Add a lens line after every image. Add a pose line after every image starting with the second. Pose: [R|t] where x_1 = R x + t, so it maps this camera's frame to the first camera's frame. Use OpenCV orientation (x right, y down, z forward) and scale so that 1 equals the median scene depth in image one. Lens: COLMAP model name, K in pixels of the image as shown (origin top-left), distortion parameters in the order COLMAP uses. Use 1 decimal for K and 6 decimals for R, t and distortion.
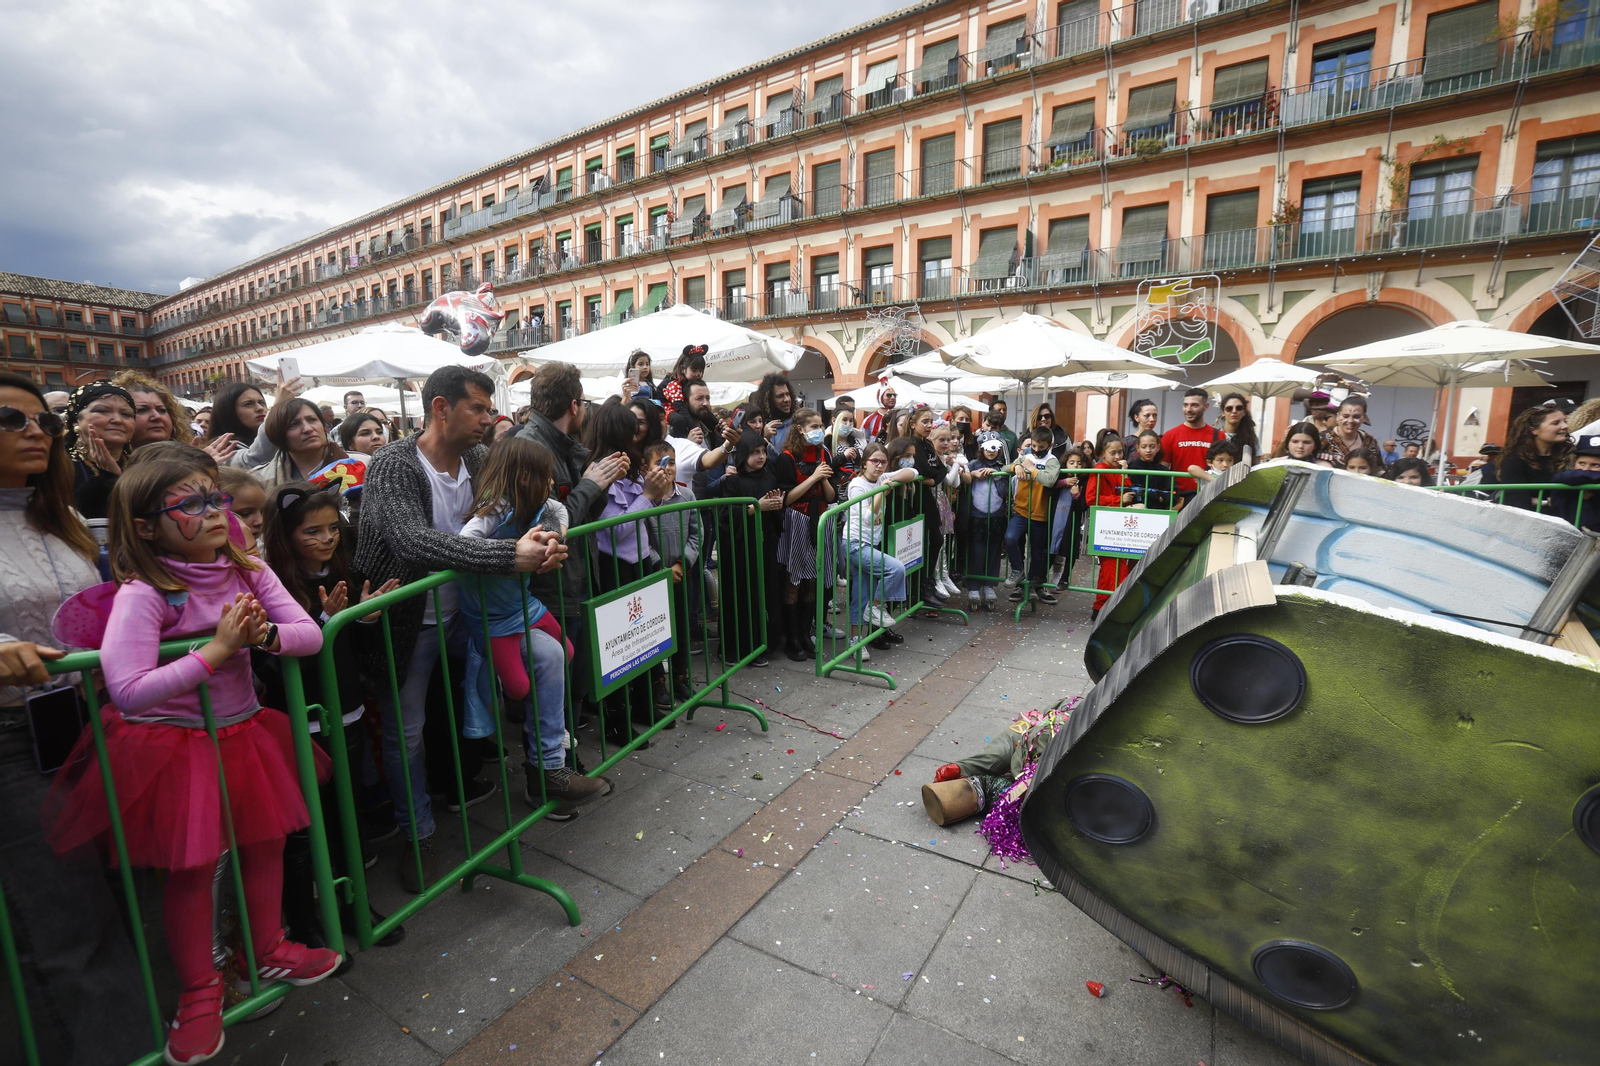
lens RADIAL K [[743.2, 0, 792.7], [0, 743.2, 535.5], [0, 0, 1]] dist [-0.068843, 0.029834]
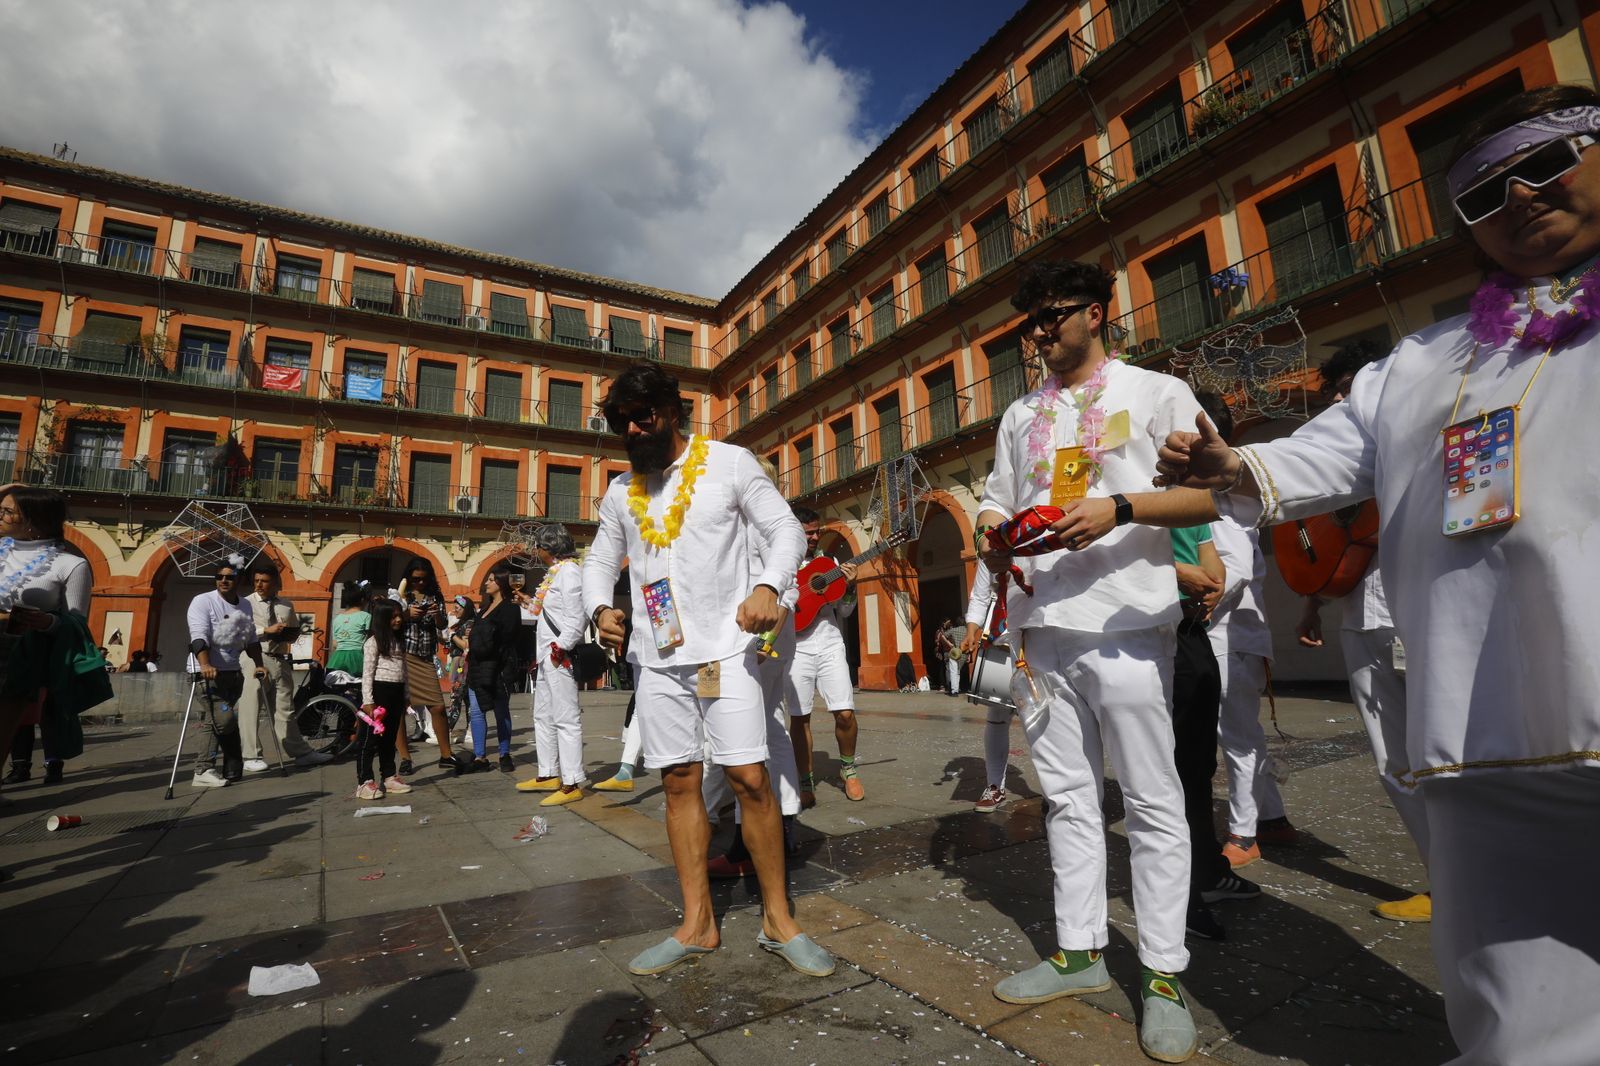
lens RADIAL K [[743.2, 0, 792.7], [0, 743.2, 535.5], [0, 0, 1]] dist [-0.068843, 0.029834]
pose [[0.441908, 0.149352, 0.884540, 0.393333], [0.154044, 0.958762, -0.238843, 0.119081], [-0.883735, 0.241805, 0.400678, -0.458399]]
